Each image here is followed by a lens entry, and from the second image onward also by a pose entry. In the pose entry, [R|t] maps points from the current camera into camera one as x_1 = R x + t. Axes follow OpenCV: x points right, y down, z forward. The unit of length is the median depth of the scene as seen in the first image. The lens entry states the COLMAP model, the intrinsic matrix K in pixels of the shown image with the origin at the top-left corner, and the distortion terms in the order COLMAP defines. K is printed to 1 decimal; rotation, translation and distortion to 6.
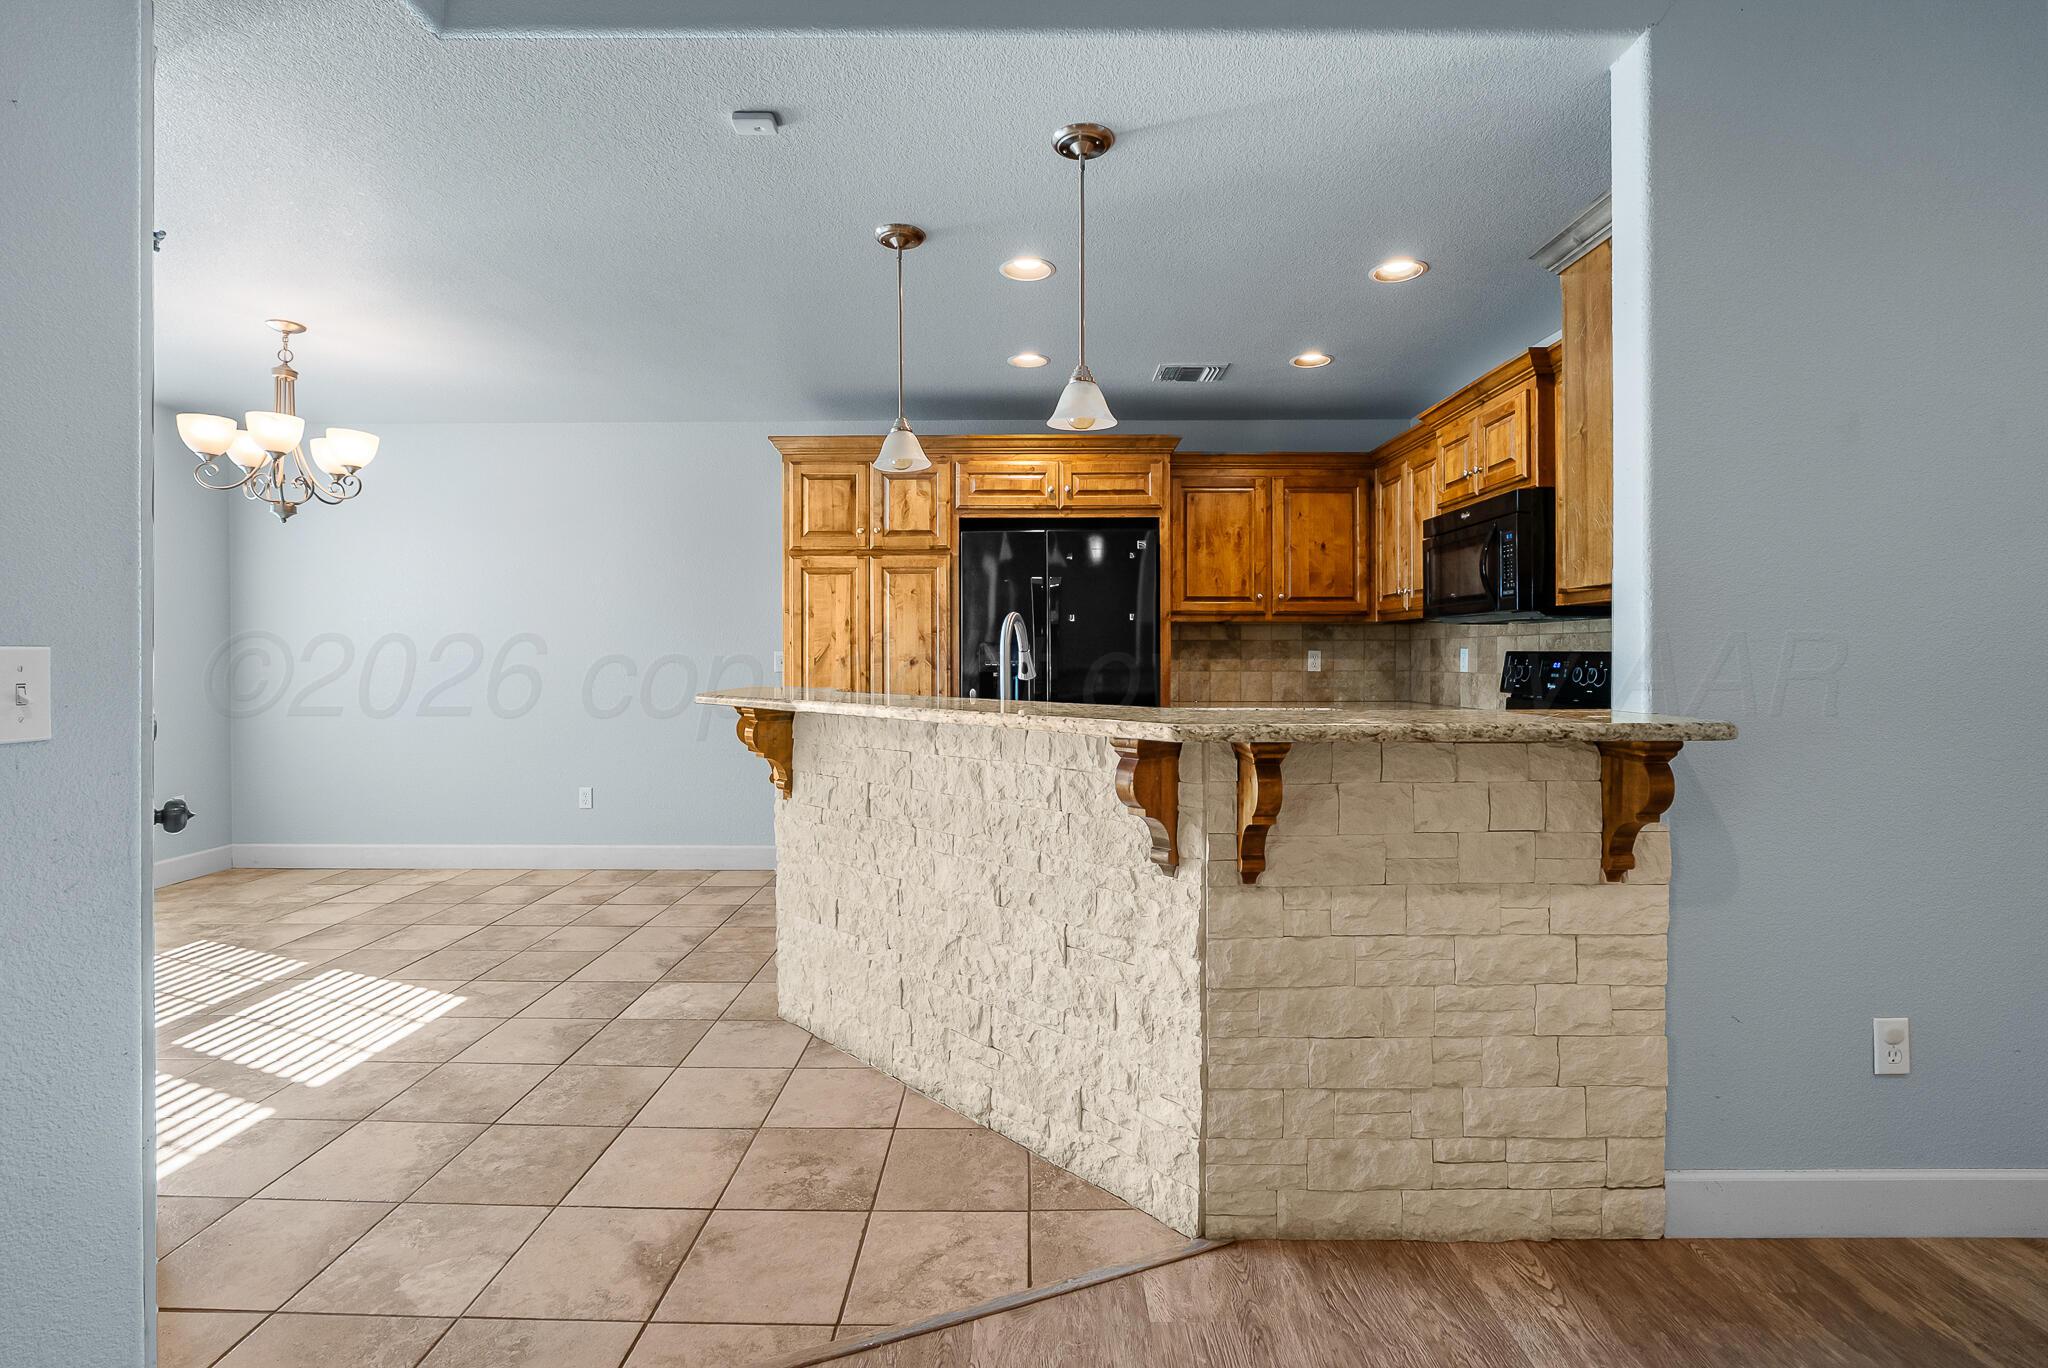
lens RADIAL K [[920.8, 0, 1016.6], [0, 920.8, 672.7], [0, 0, 1]] dist [-0.013695, 0.000733]
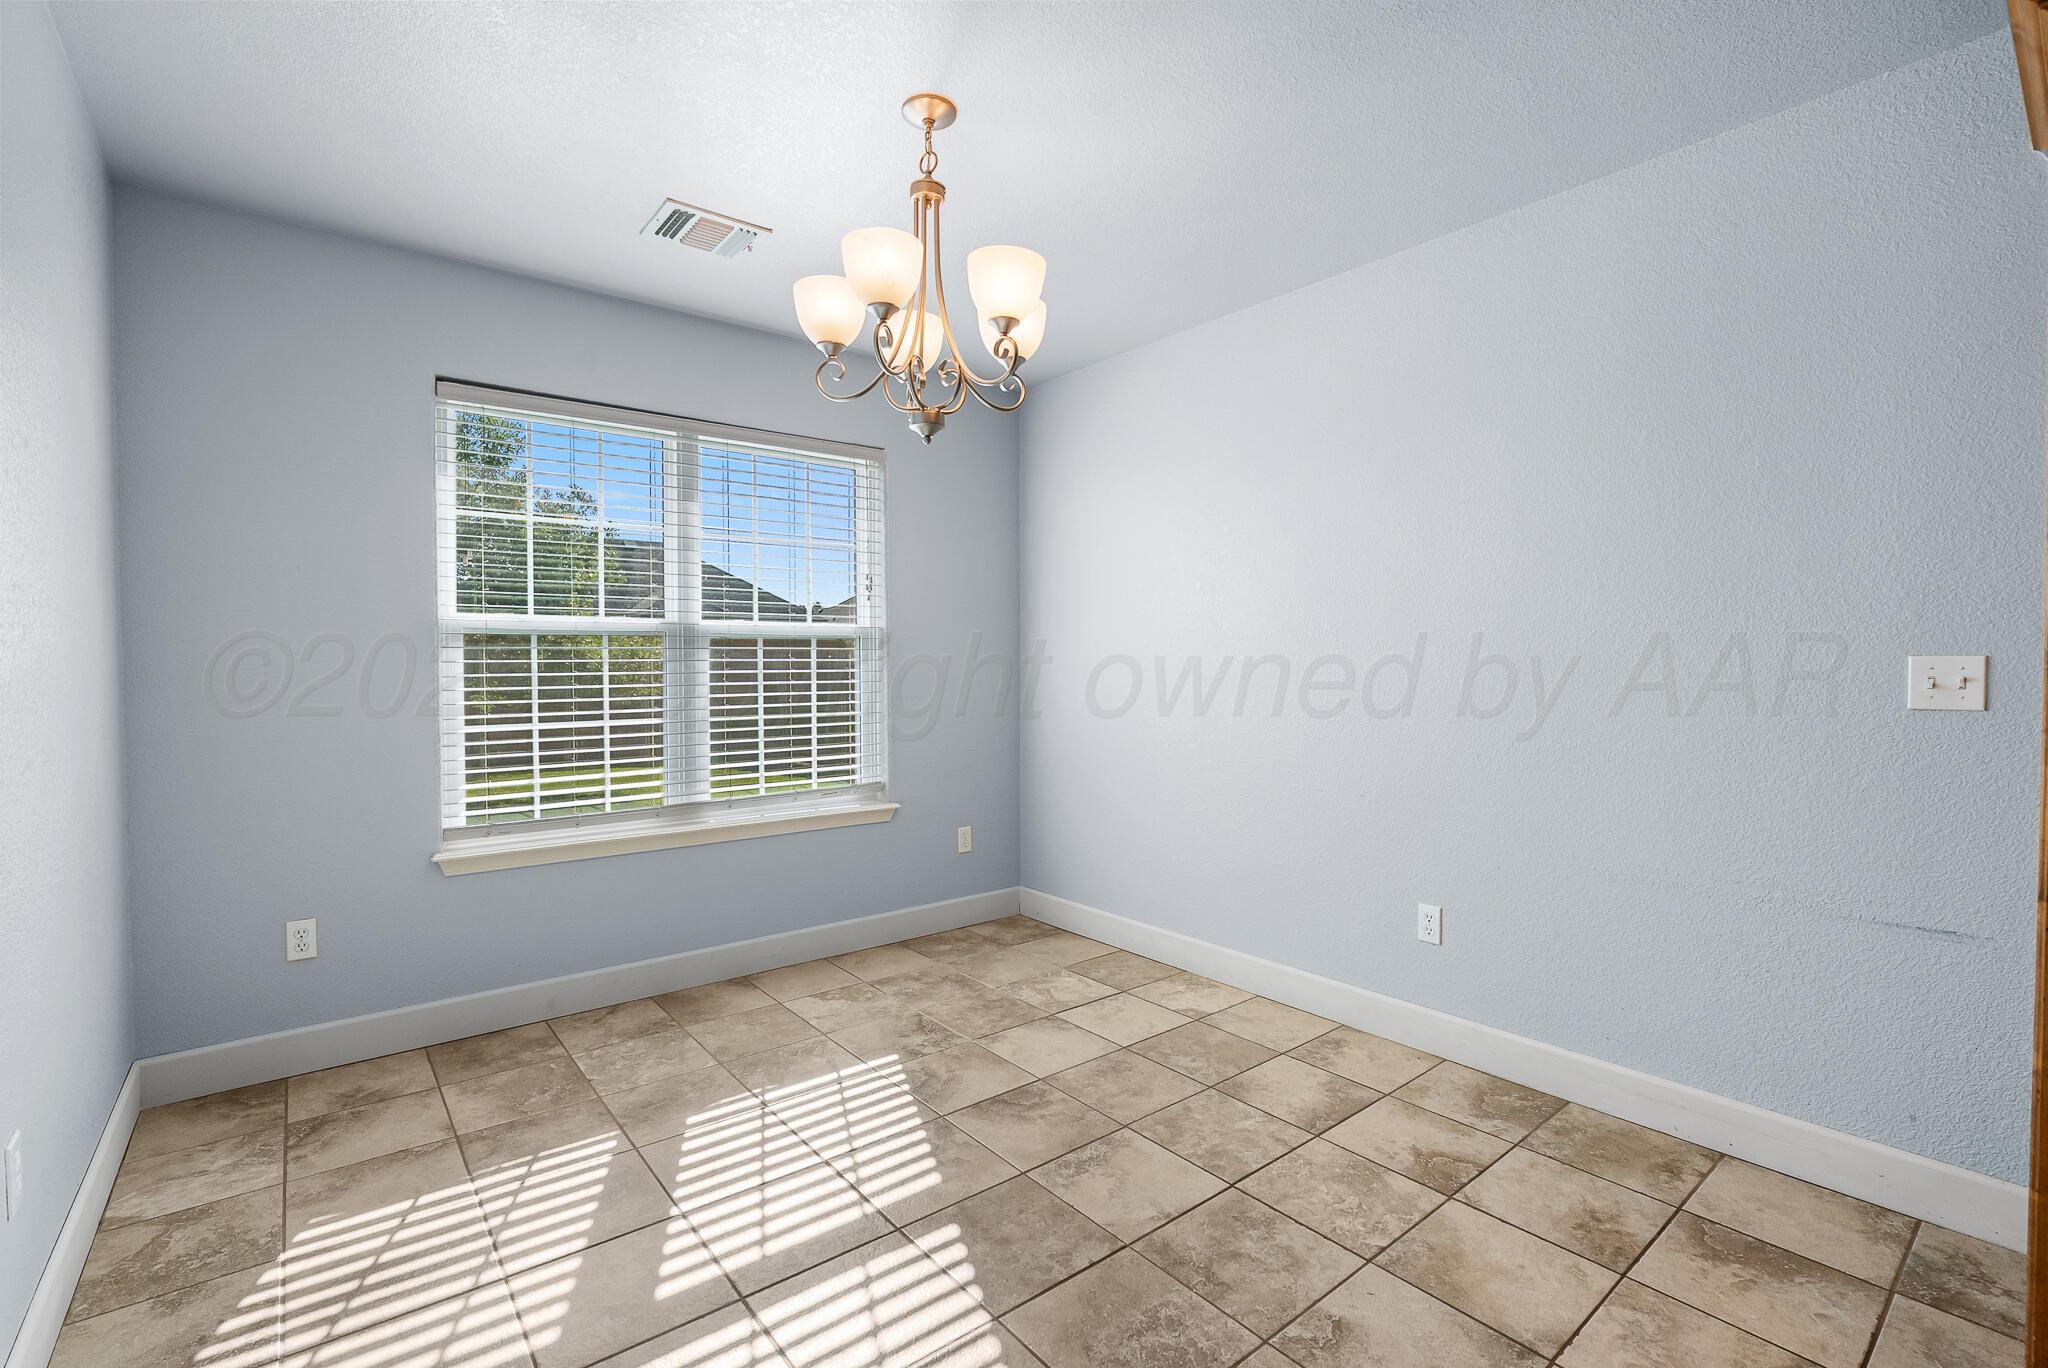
lens RADIAL K [[920.8, 0, 1016.6], [0, 920.8, 672.7], [0, 0, 1]] dist [-0.013695, 0.000733]
pose [[0.633095, 0.001700, -0.774072, -0.201642], [-0.019458, 0.999717, -0.013719, -0.001662], [0.773829, 0.023748, 0.632949, 0.458381]]
